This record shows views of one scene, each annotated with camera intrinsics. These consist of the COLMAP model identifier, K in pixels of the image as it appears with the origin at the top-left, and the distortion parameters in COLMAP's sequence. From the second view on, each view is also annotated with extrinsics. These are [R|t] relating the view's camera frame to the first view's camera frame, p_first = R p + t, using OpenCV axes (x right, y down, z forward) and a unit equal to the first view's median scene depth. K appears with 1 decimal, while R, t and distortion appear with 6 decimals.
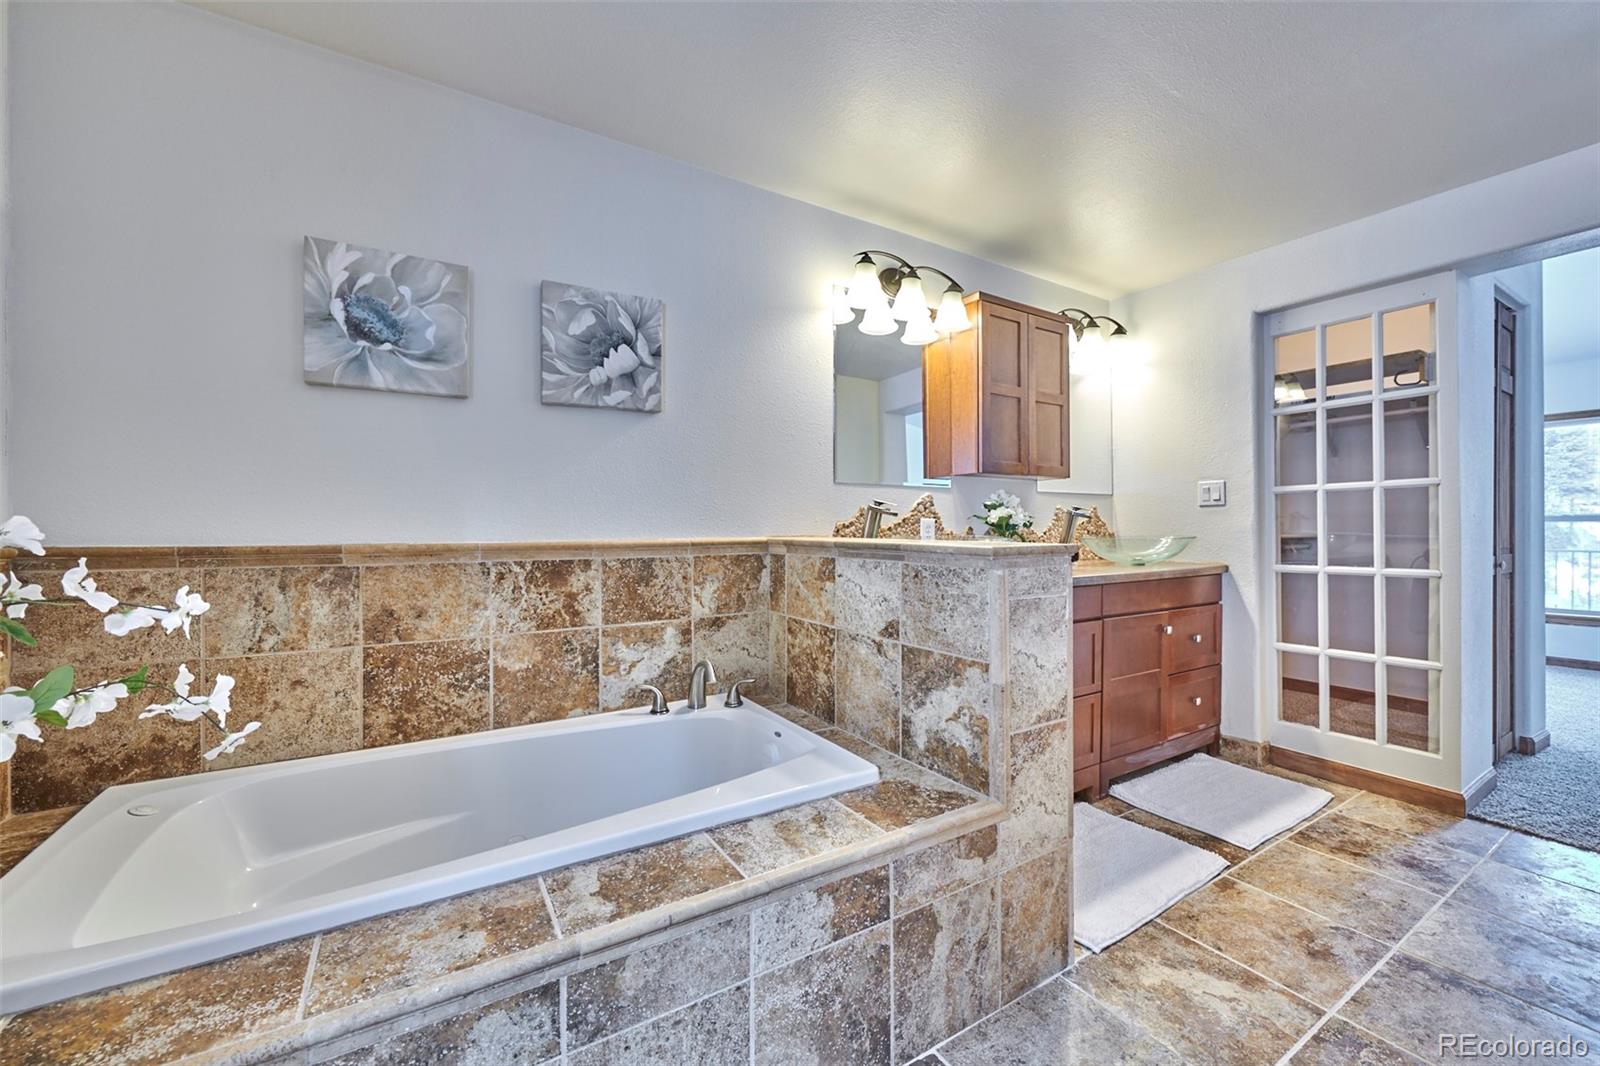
lens RADIAL K [[632.8, 0, 807.6], [0, 632.8, 530.8], [0, 0, 1]] dist [-0.003811, 0.000042]
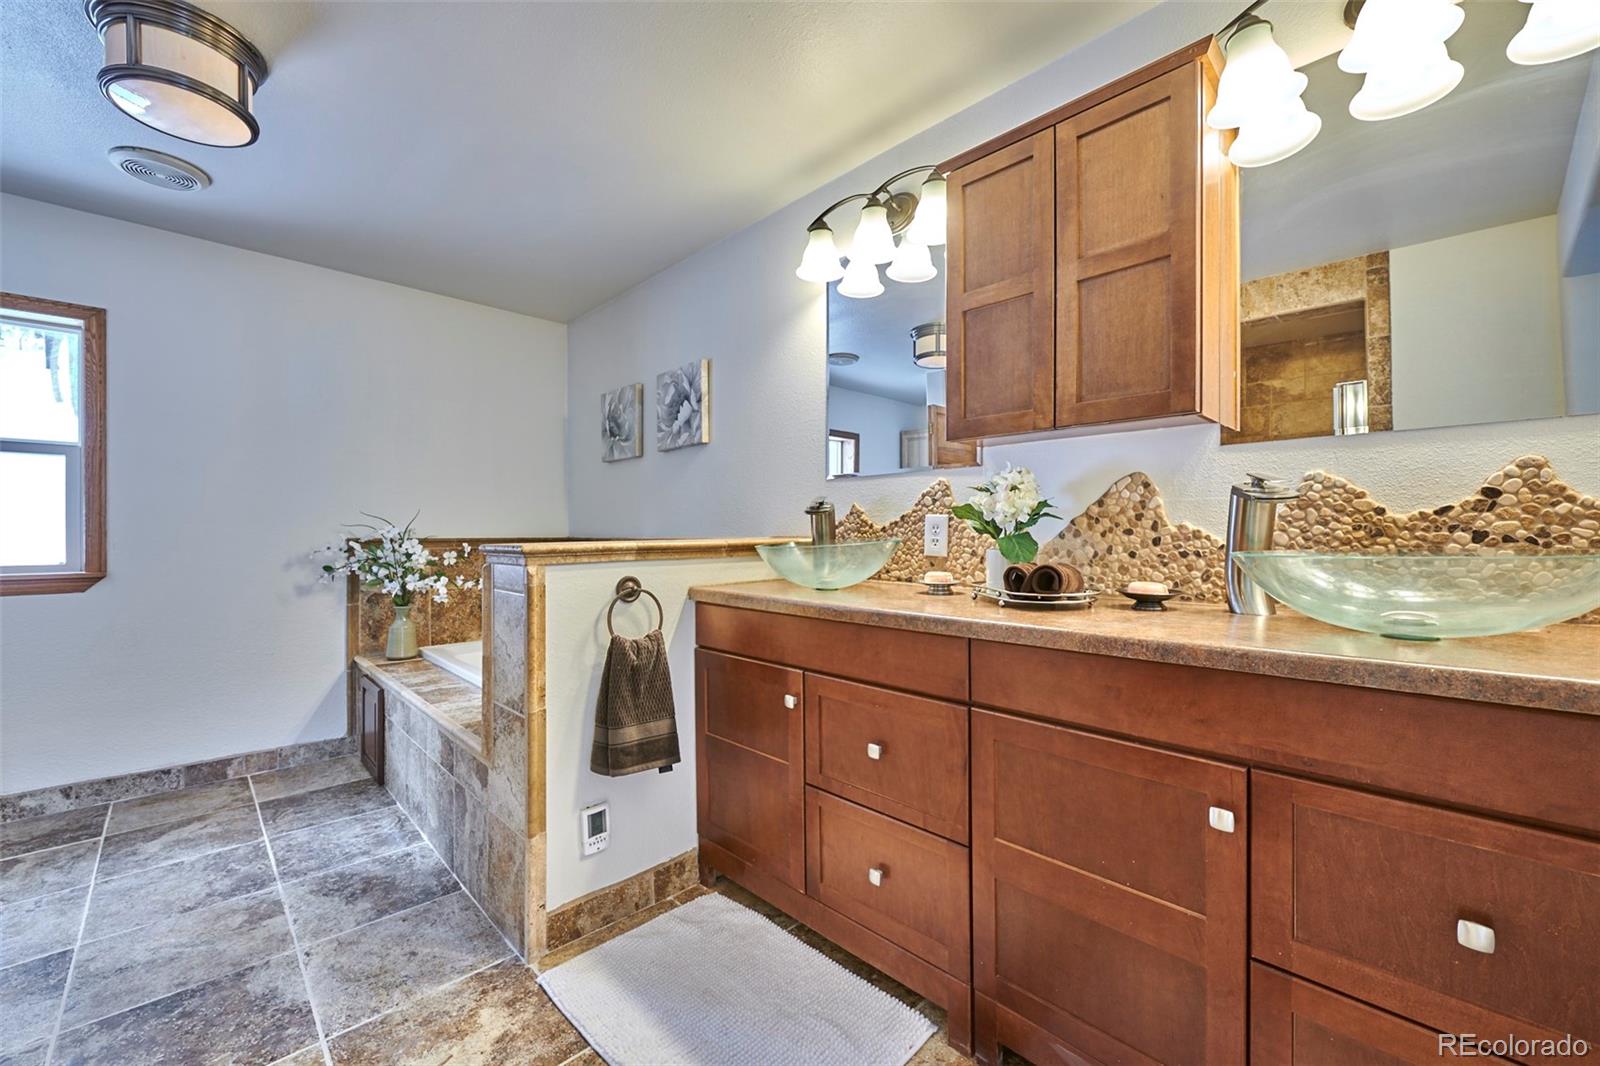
lens RADIAL K [[632.8, 0, 792.2], [0, 632.8, 537.4], [0, 0, 1]] dist [-0.003811, 0.000042]
pose [[0.209464, 0.010014, -0.977765, 1.408827], [0.000065, 0.999947, 0.010255, -0.001403], [0.977816, -0.002211, 0.209452, 1.141891]]
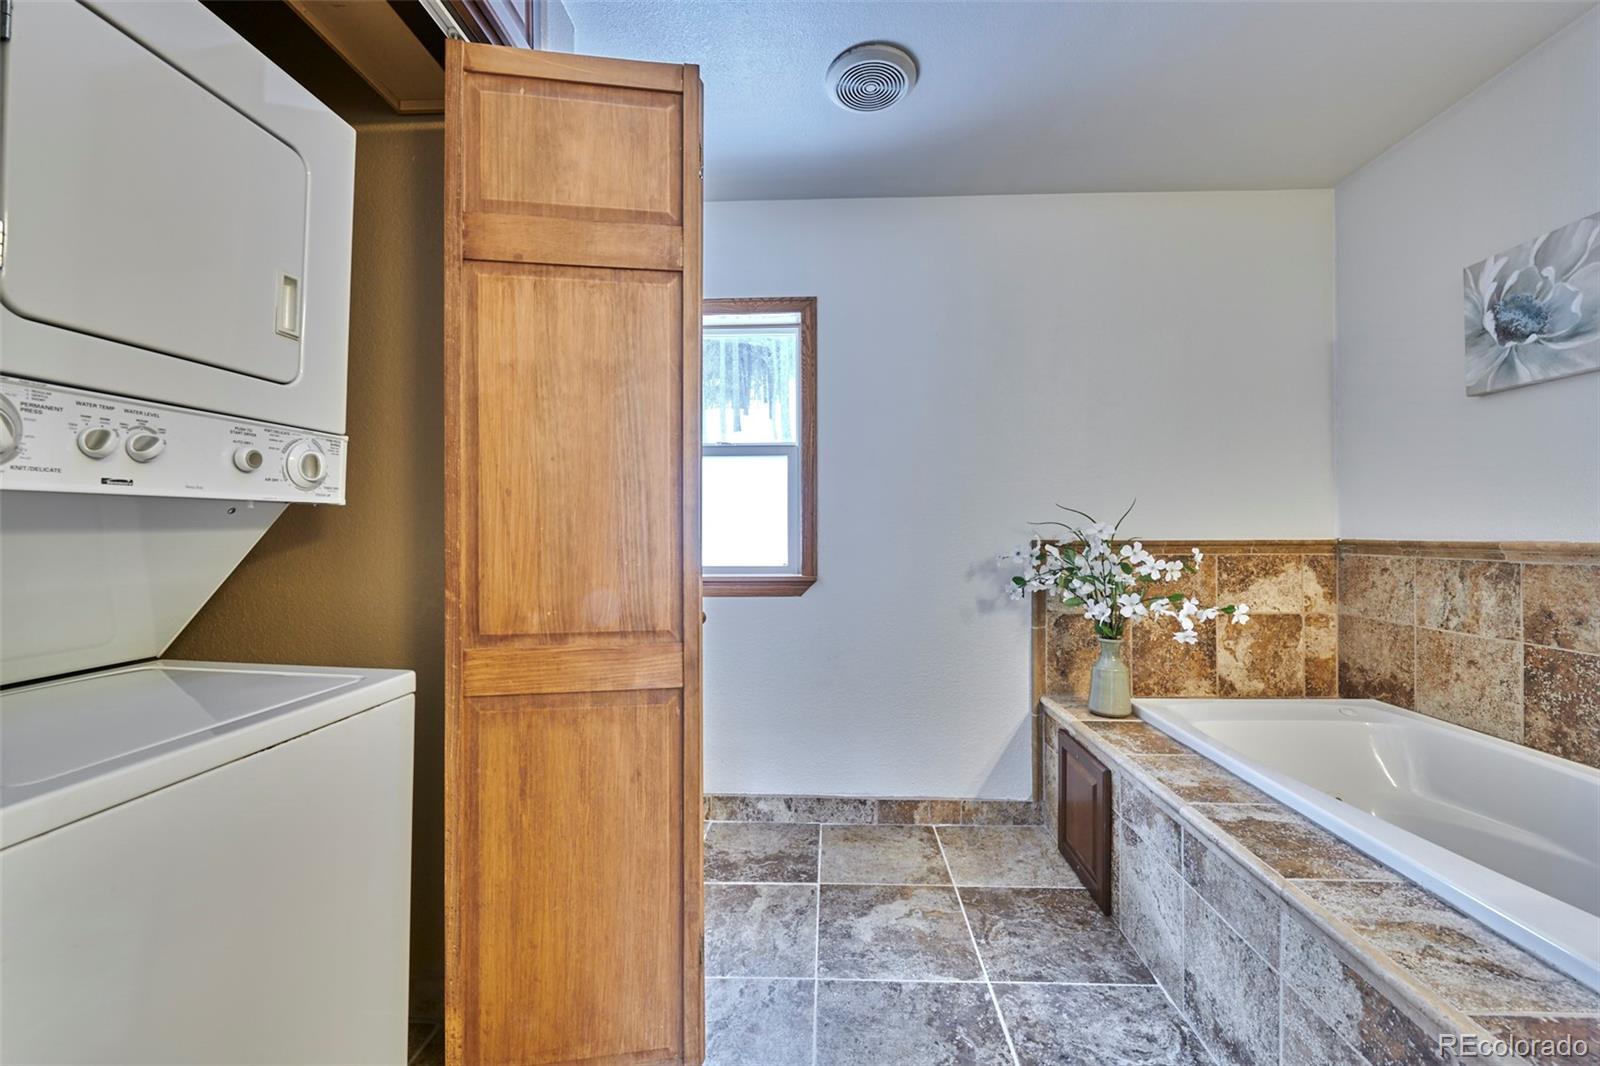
lens RADIAL K [[632.8, 0, 804.0], [0, 632.8, 530.1], [0, 0, 1]] dist [-0.003811, 0.000042]
pose [[-0.566777, 0.000973, -0.823871, 0.781691], [0.006858, 0.999970, -0.003537, -0.001215], [0.823843, -0.007655, -0.566767, 0.636602]]
